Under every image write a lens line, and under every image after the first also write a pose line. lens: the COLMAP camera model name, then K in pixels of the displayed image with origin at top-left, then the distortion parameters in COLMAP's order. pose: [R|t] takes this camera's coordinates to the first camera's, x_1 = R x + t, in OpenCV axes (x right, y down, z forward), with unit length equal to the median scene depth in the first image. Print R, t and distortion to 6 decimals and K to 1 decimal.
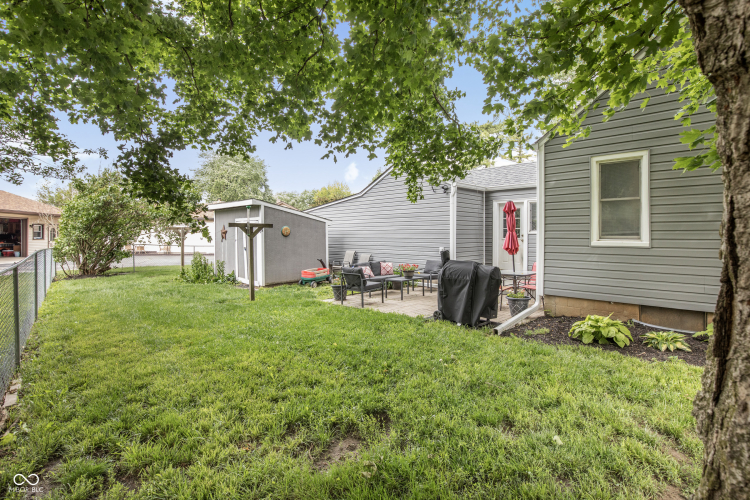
lens RADIAL K [[365.7, 0, 376.9], [0, 365.7, 227.8], [0, 0, 1]] dist [-0.002013, -0.000540]
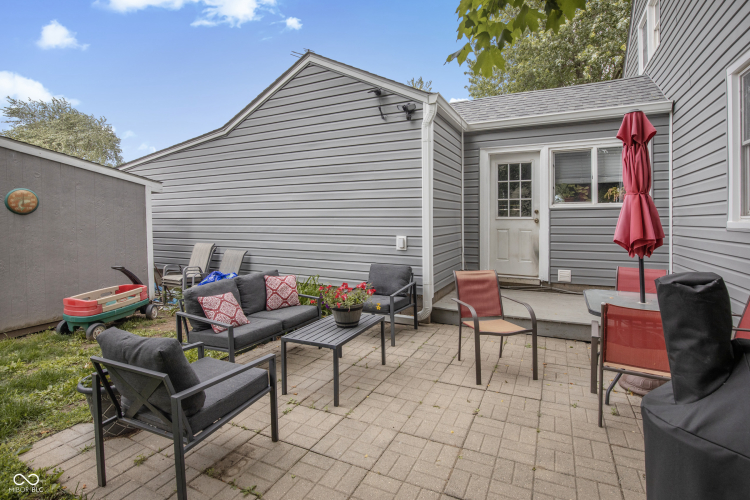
lens RADIAL K [[365.7, 0, 376.9], [0, 365.7, 227.8], [0, 0, 1]] dist [-0.002013, -0.000540]
pose [[0.956051, -0.010708, 0.293004, 0.008680], [-0.004028, 0.998759, 0.049644, 0.017744], [-0.293172, -0.048643, 0.954822, 0.525713]]
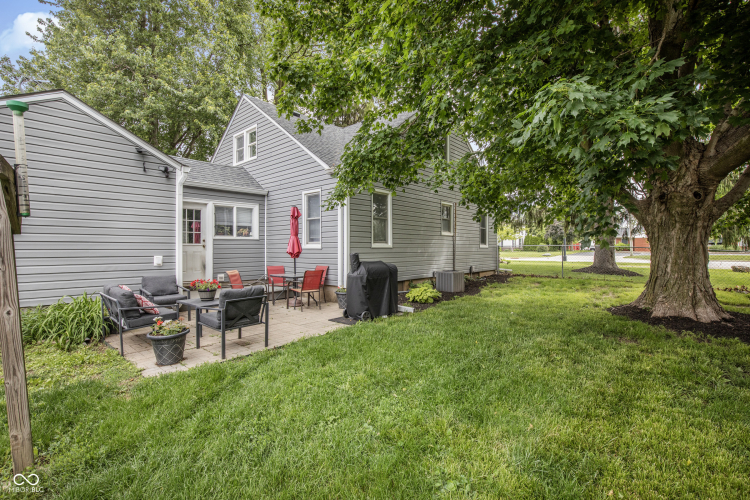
lens RADIAL K [[362.9, 0, 372.6], [0, 362.9, 246.9], [0, 0, 1]] dist [-0.000964, 0.000021]
pose [[0.002787, -0.001225, 0.999995, -0.471506], [-0.021149, 0.999776, 0.001284, 0.025136], [-0.999772, -0.021153, 0.002761, 0.568150]]
